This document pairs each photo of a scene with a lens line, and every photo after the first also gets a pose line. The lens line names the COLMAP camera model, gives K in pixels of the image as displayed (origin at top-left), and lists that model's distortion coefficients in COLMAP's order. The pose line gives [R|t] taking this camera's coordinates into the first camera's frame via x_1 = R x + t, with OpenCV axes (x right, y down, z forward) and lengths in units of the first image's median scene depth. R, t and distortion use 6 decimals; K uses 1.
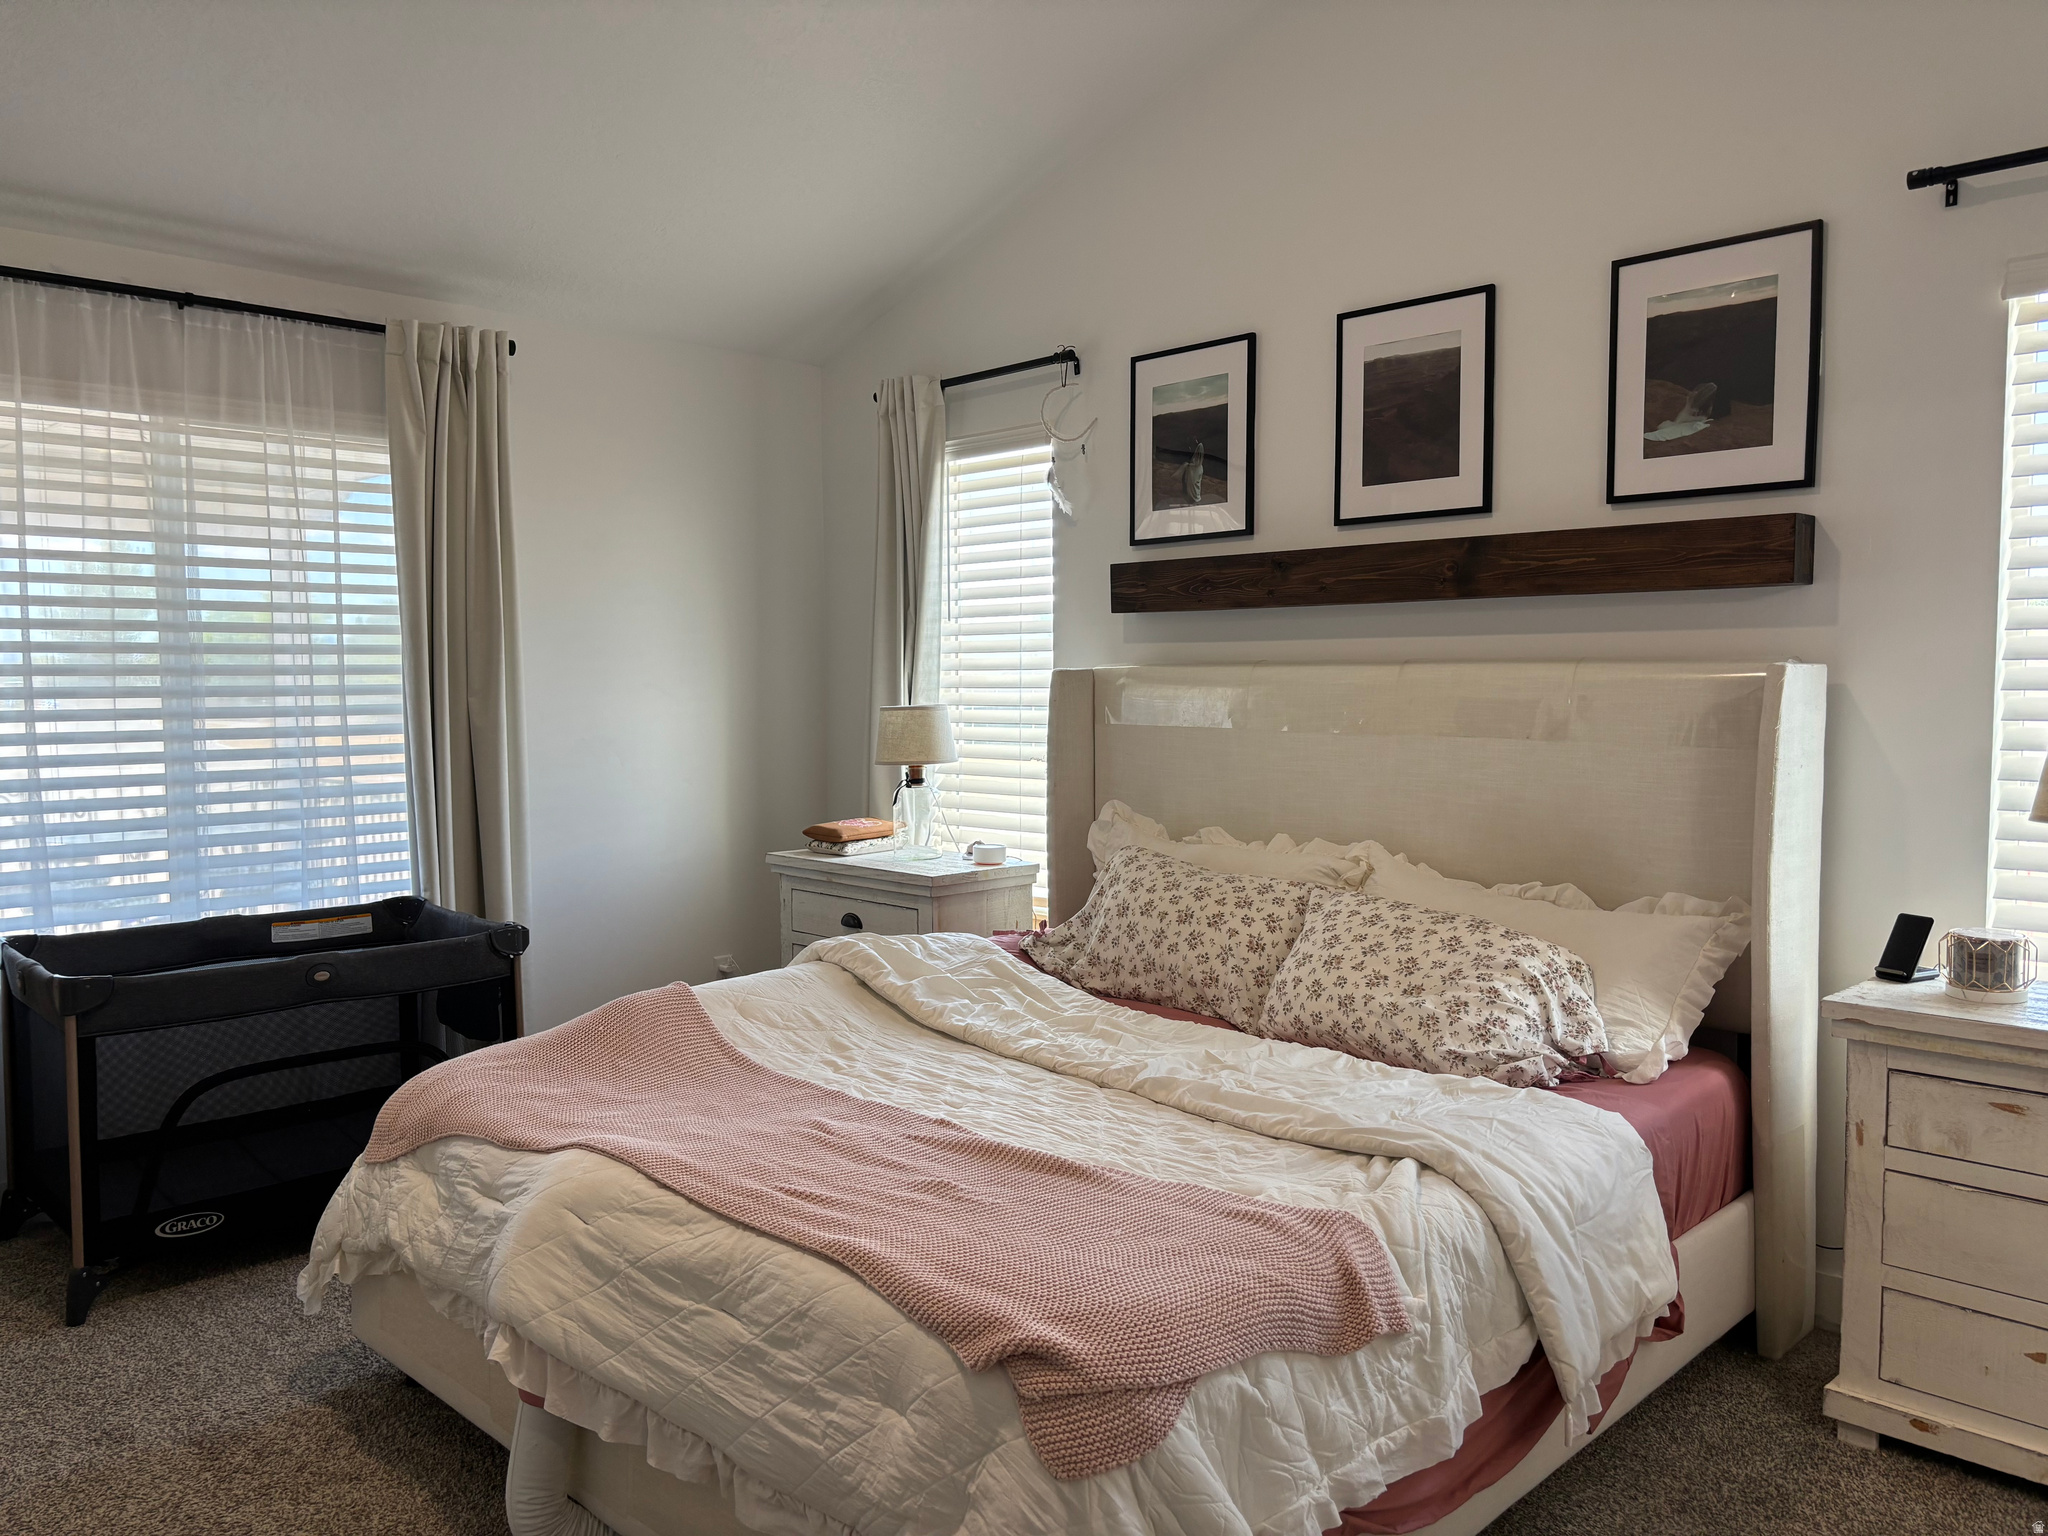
lens RADIAL K [[1545.5, 0, 1038.4], [0, 1545.5, 778.2], [0, 0, 1]] dist [0.069878, -0.081982]
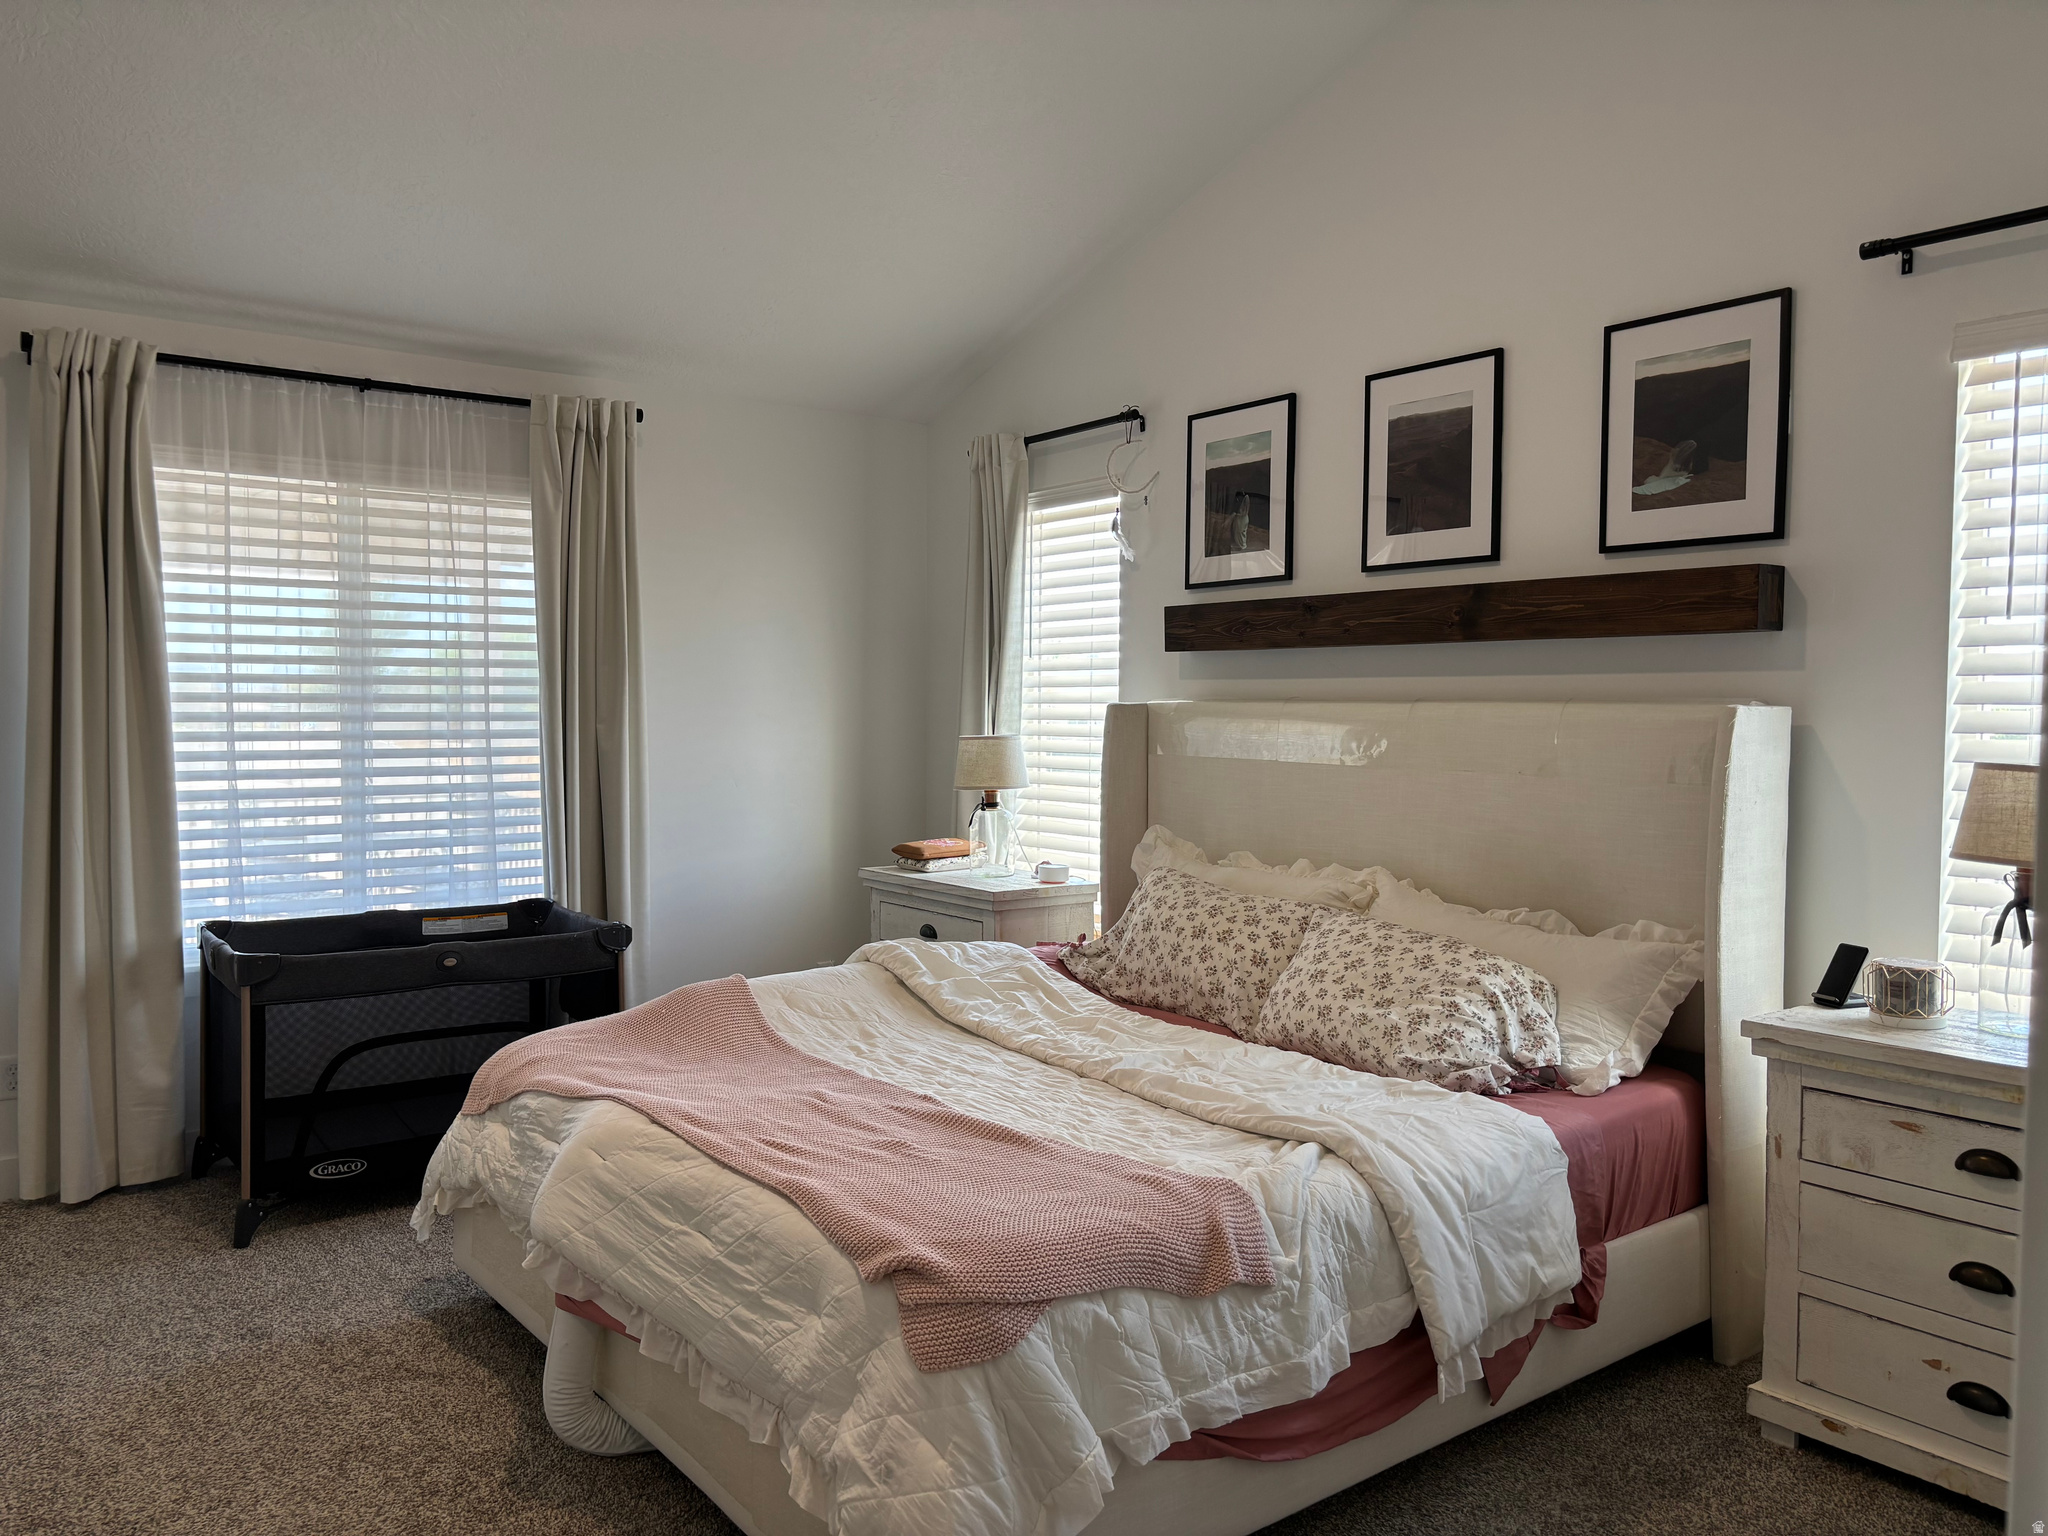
lens RADIAL K [[1545.5, 0, 1024.4], [0, 1545.5, 778.5], [0, 0, 1]] dist [0.069878, -0.081982]
pose [[0.990924, 0.015308, -0.133549, 0.123252], [-0.017844, 0.999682, -0.017813, 0.003159], [0.133234, 0.020035, 0.990882, -0.103316]]
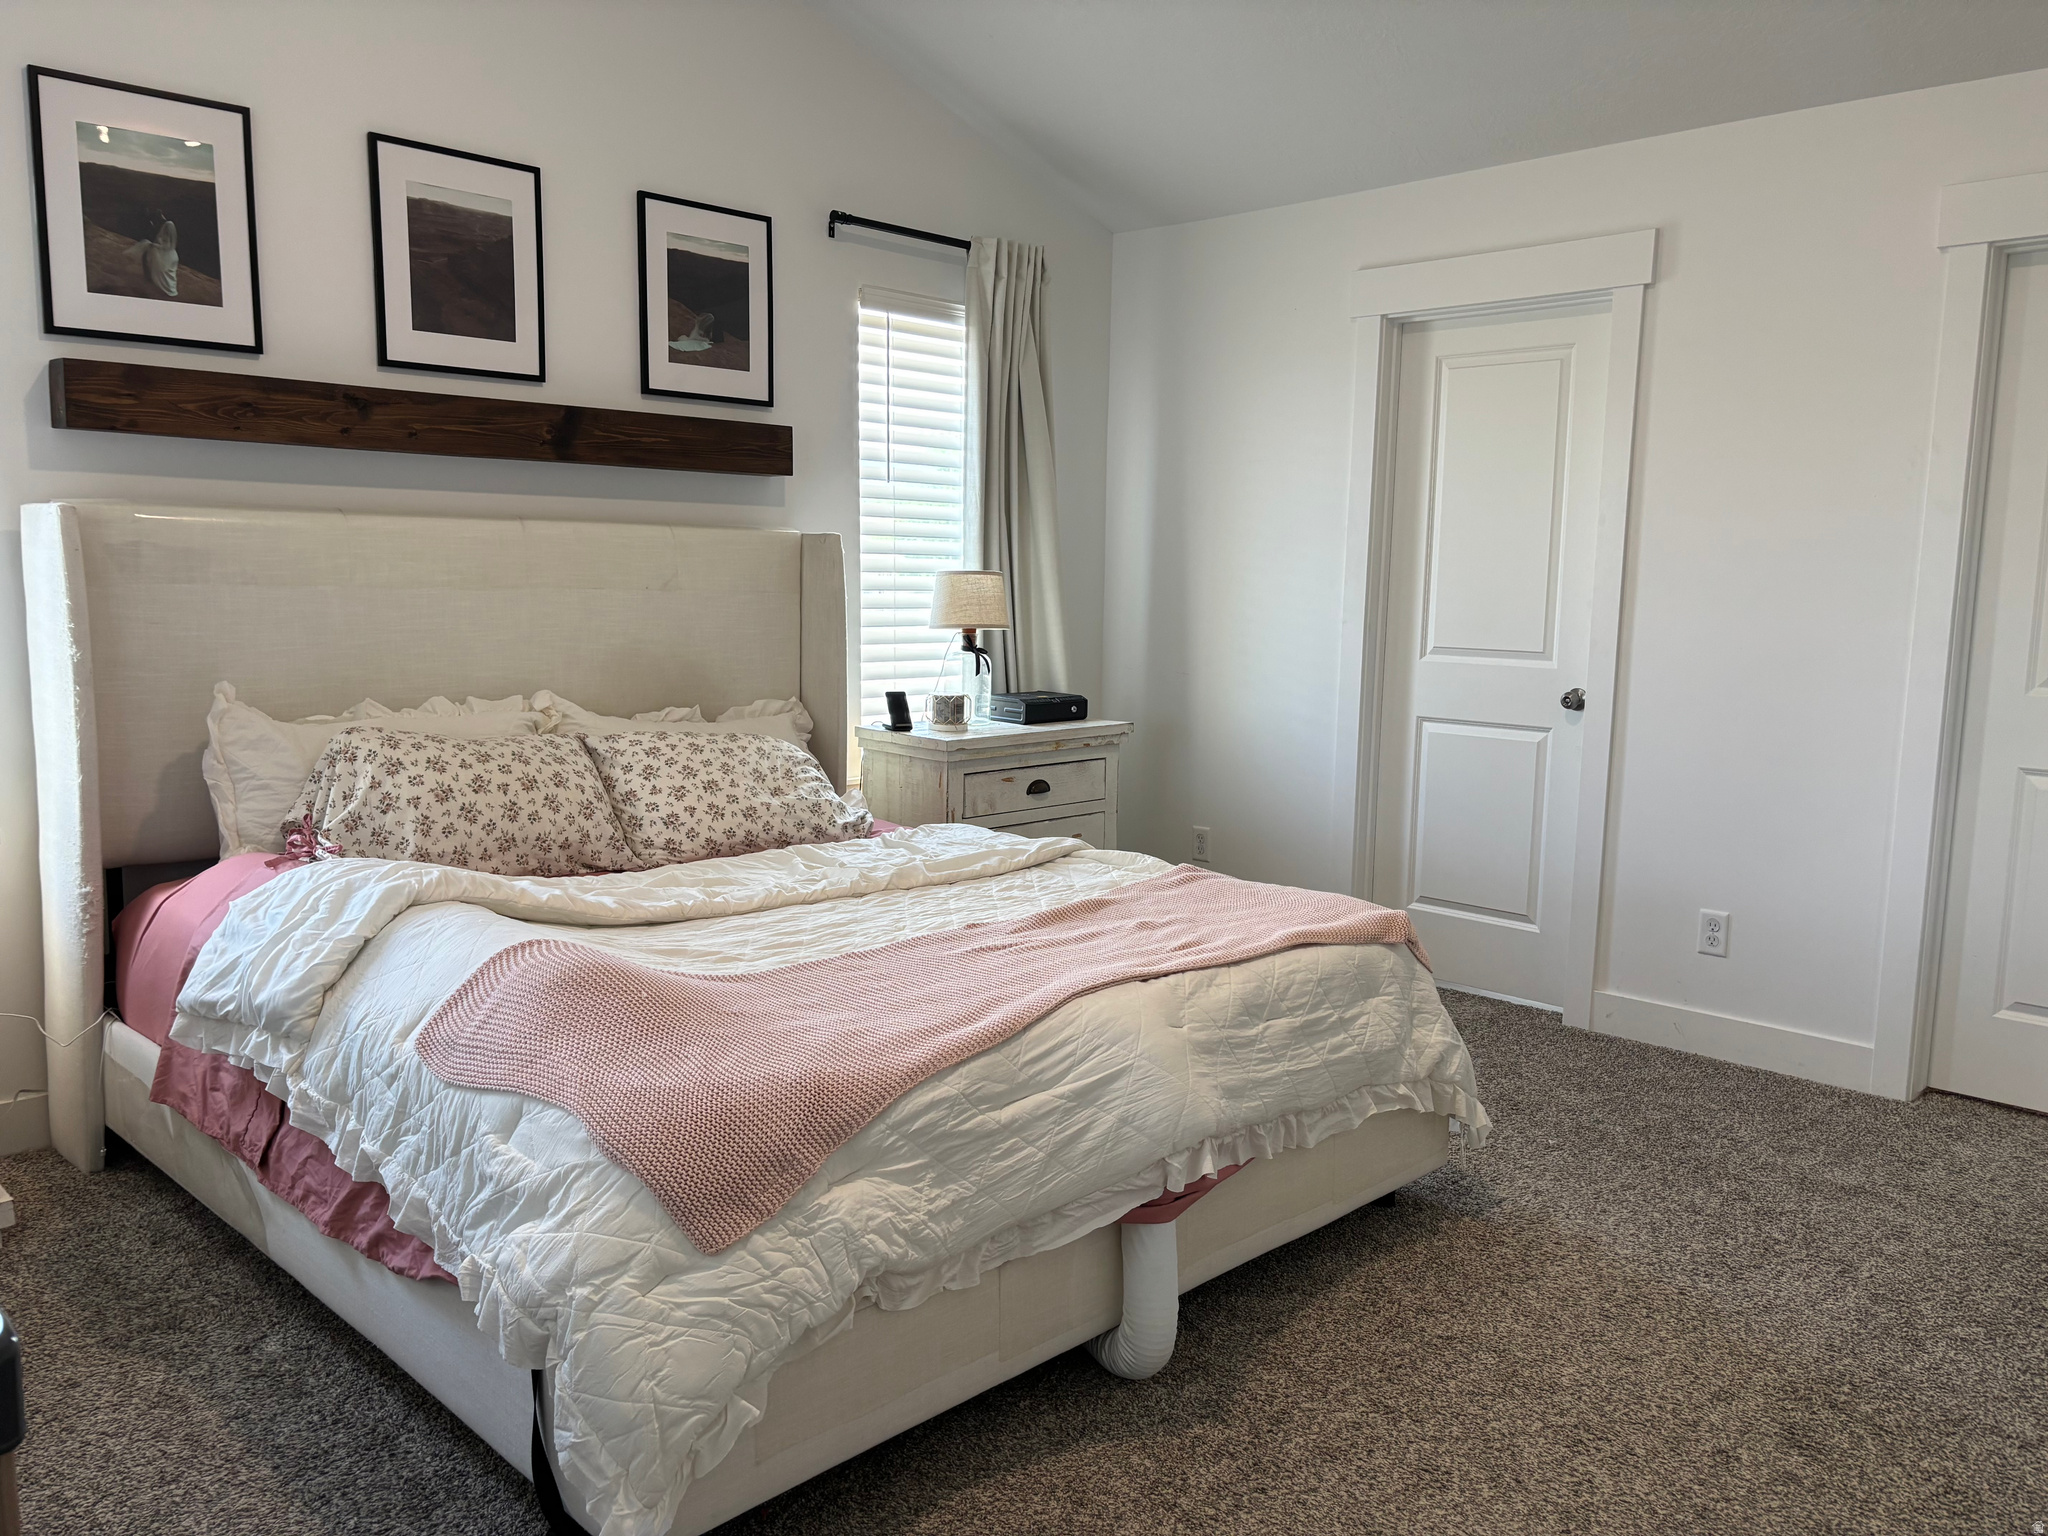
lens RADIAL K [[1545.5, 0, 1025.6], [0, 1545.5, 756.4], [0, 0, 1]] dist [0.069878, -0.081982]
pose [[0.002933, -0.121894, 0.992539, -0.894506], [0.052552, 0.991190, 0.121573, -0.028016], [-0.998614, 0.051803, 0.009313, 0.722192]]
